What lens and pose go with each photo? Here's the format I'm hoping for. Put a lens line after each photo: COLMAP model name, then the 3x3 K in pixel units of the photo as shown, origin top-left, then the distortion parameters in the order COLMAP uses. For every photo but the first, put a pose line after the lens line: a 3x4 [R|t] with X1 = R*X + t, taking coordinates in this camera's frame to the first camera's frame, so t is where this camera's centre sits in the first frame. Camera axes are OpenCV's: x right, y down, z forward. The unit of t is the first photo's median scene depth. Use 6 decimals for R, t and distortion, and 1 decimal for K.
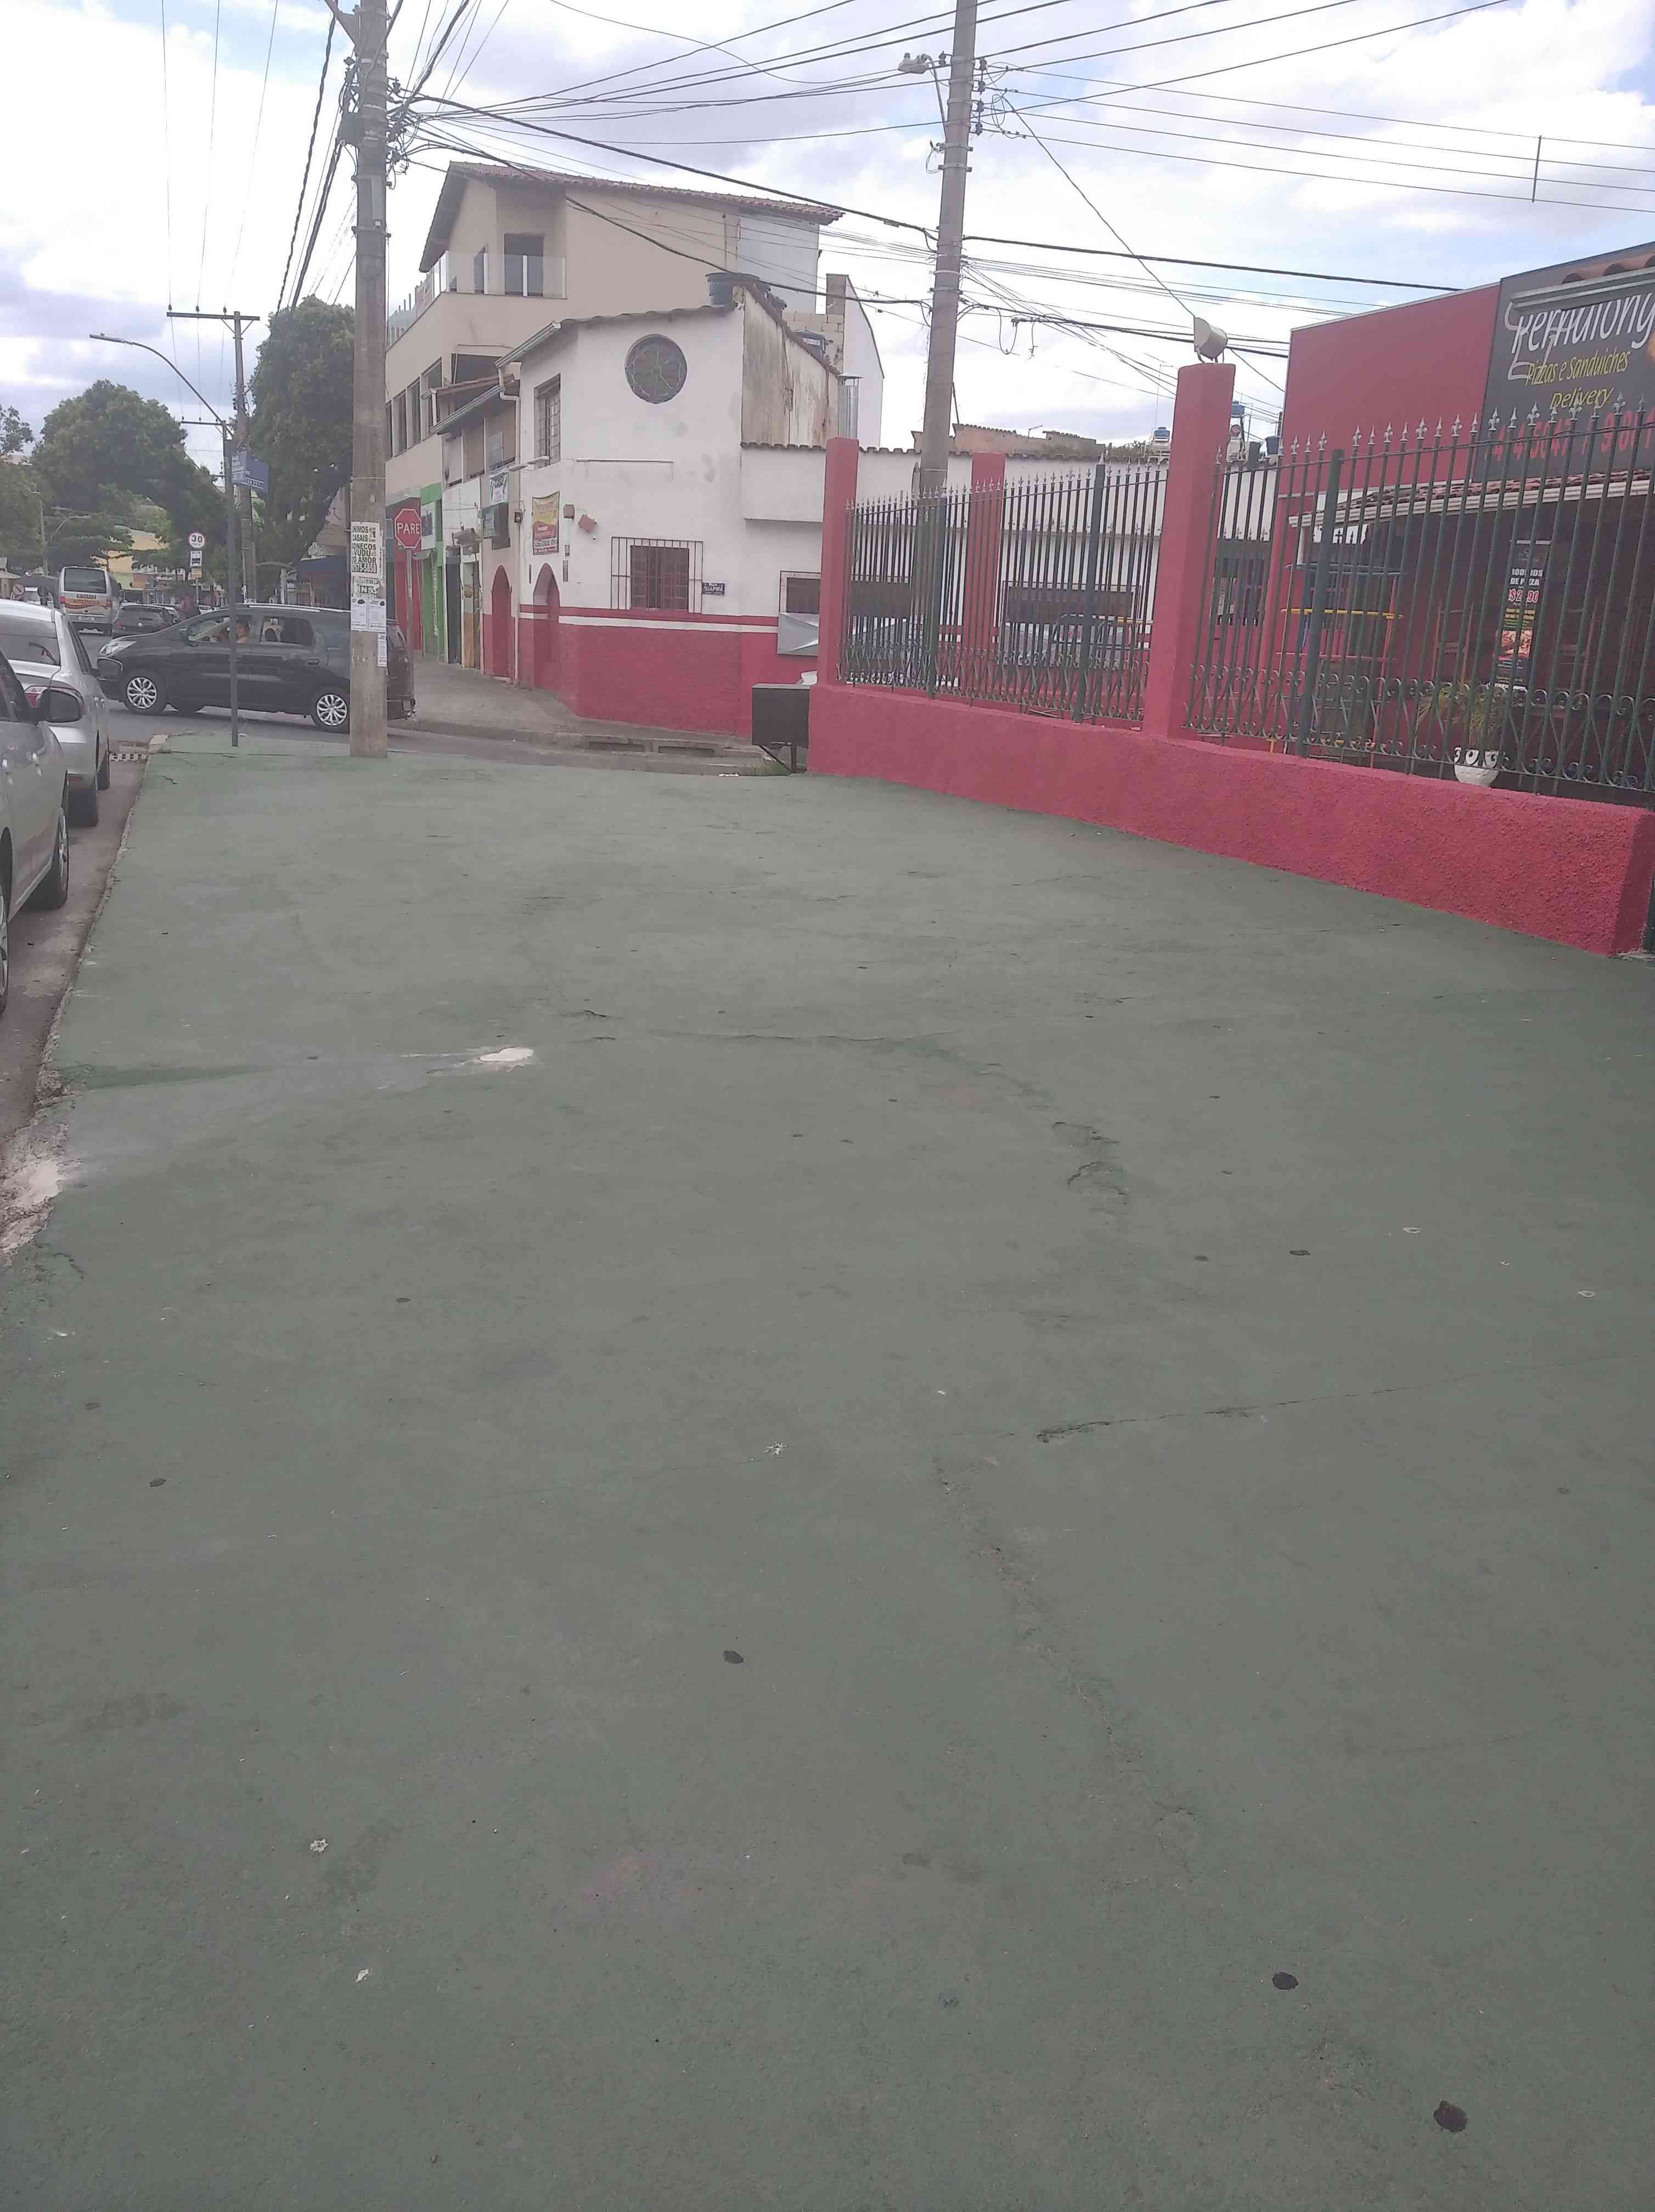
lens RADIAL K [[1658.9, 0, 820.5], [0, 1658.9, 1119.8], [0, 0, 1]] dist [0.059805, -0.113821]
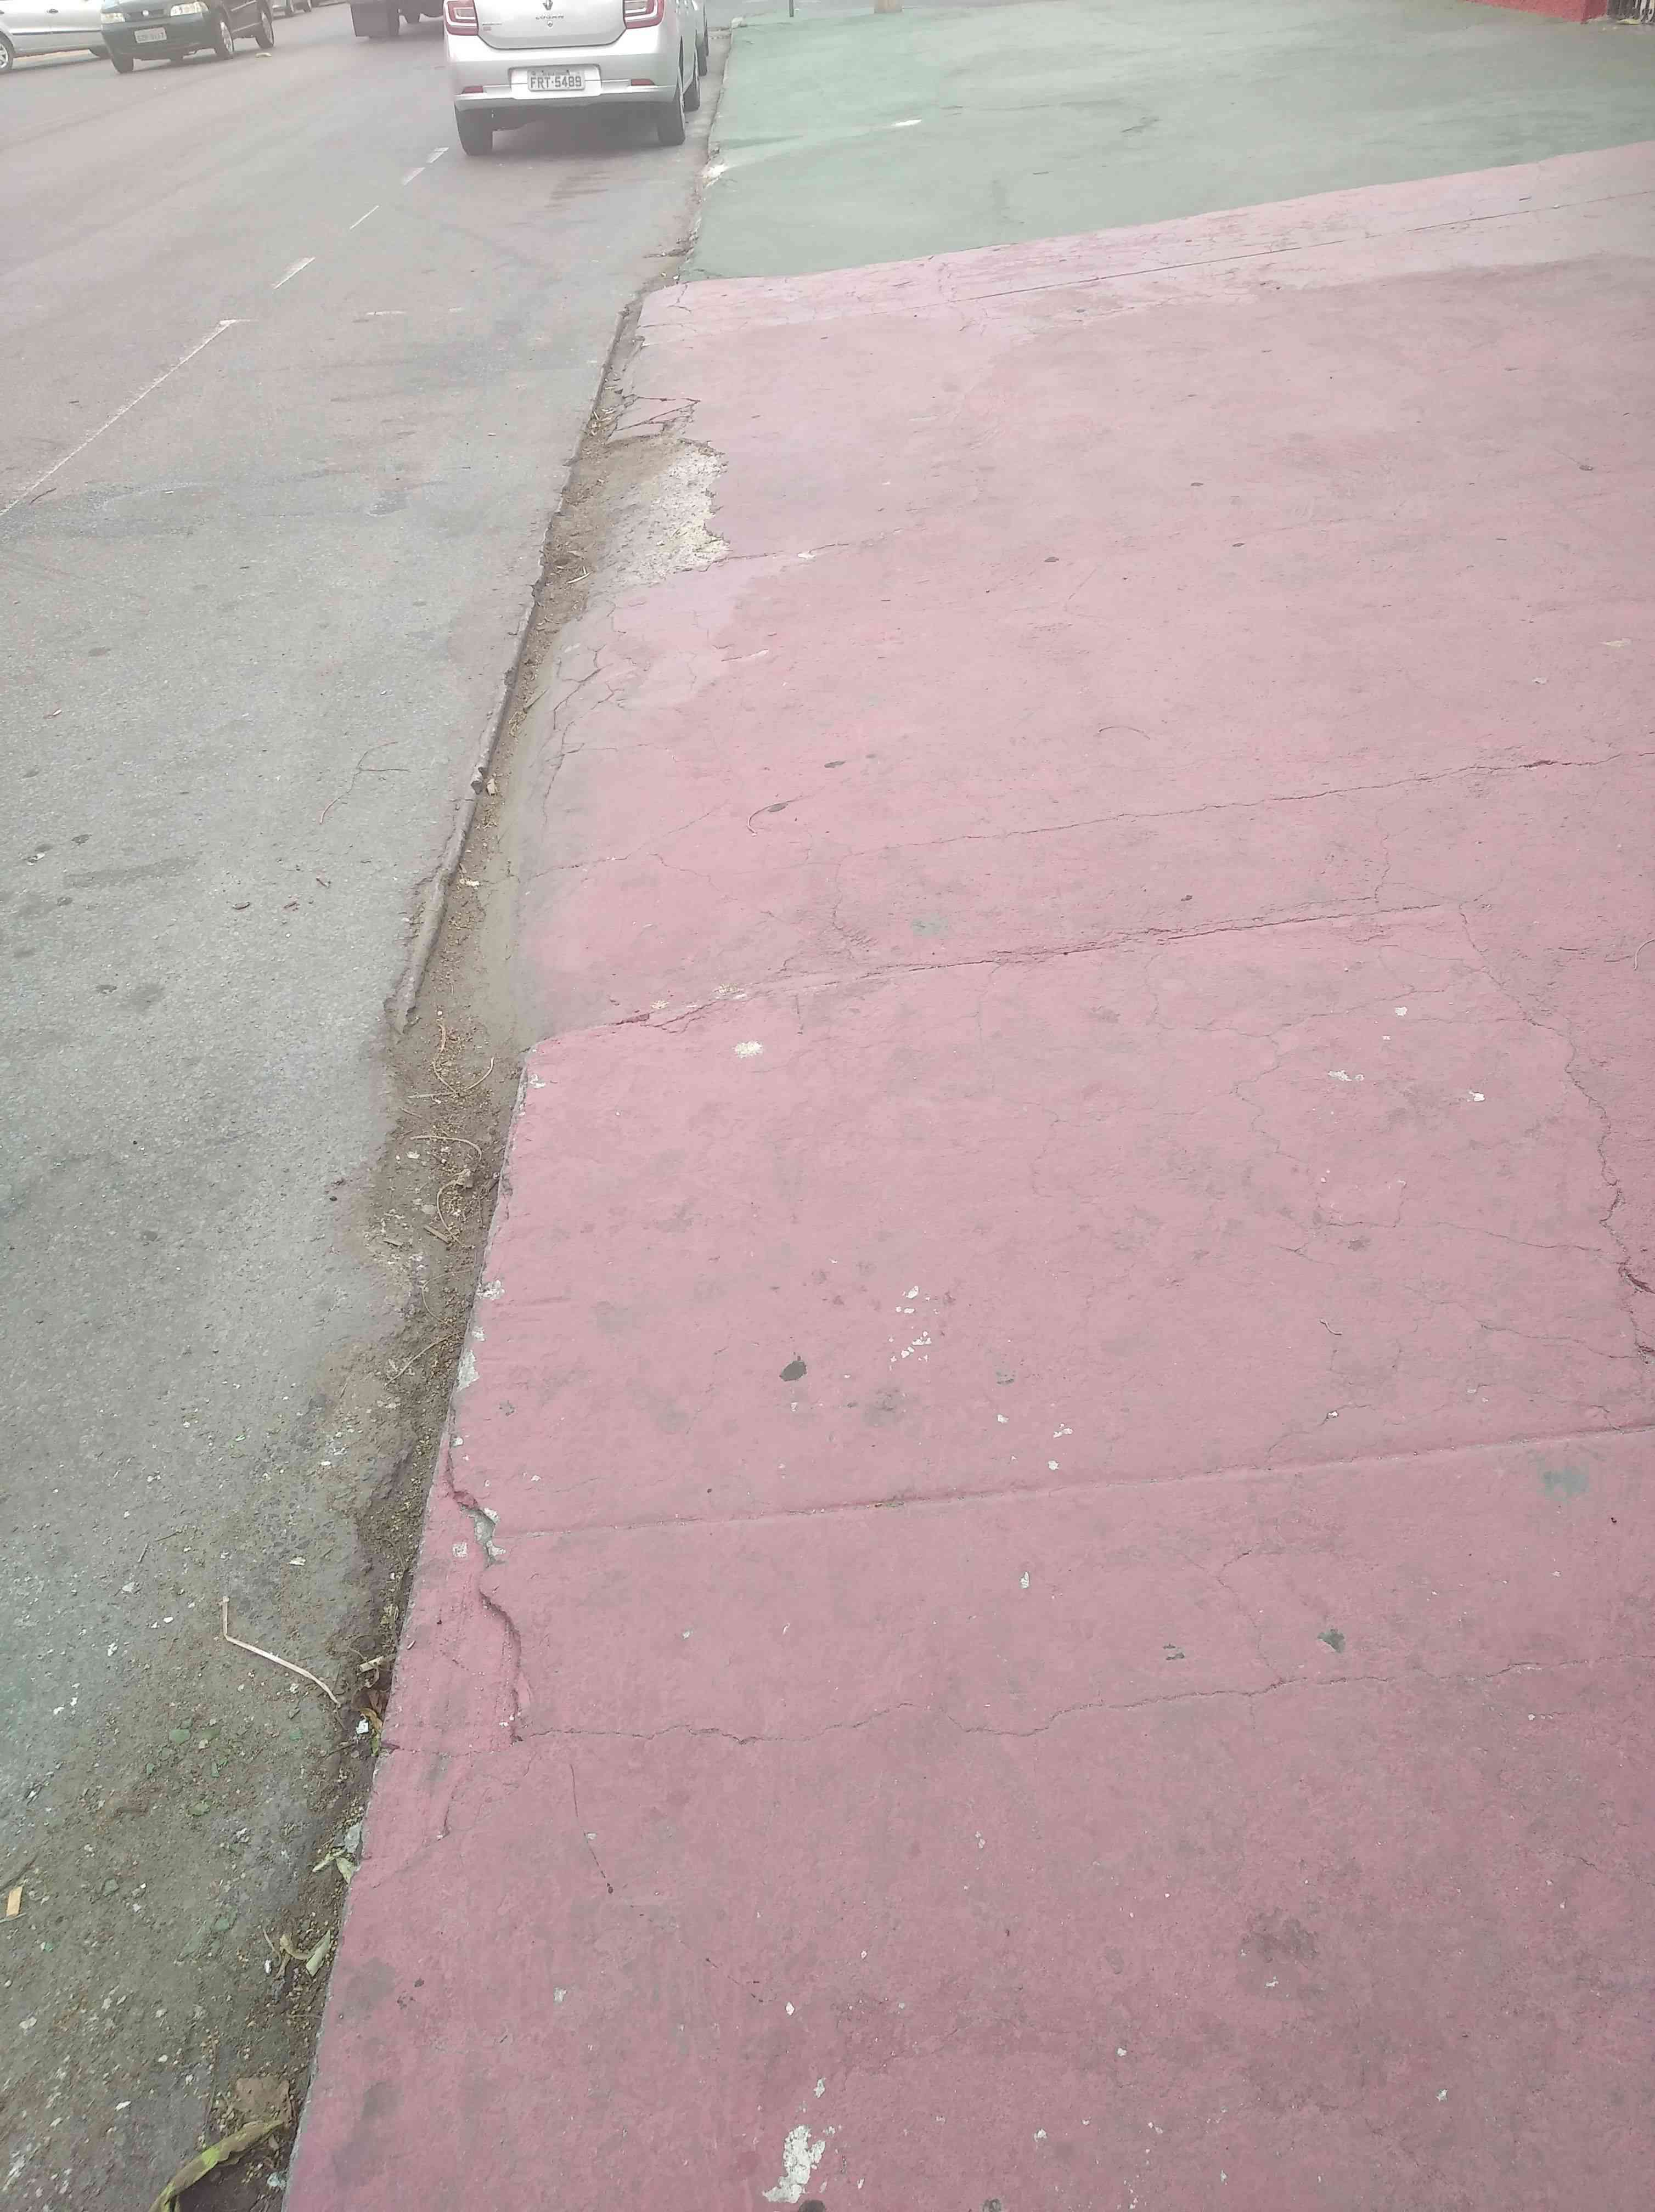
lens RADIAL K [[1658.9, 0, 820.5], [0, 1658.9, 1119.8], [0, 0, 1]] dist [0.059805, -0.113821]
pose [[0.945157, 0.089864, -0.314012, 0.105824], [0.026208, 0.937440, 0.347160, 0.089322], [0.325564, -0.336350, 0.883672, -0.292082]]
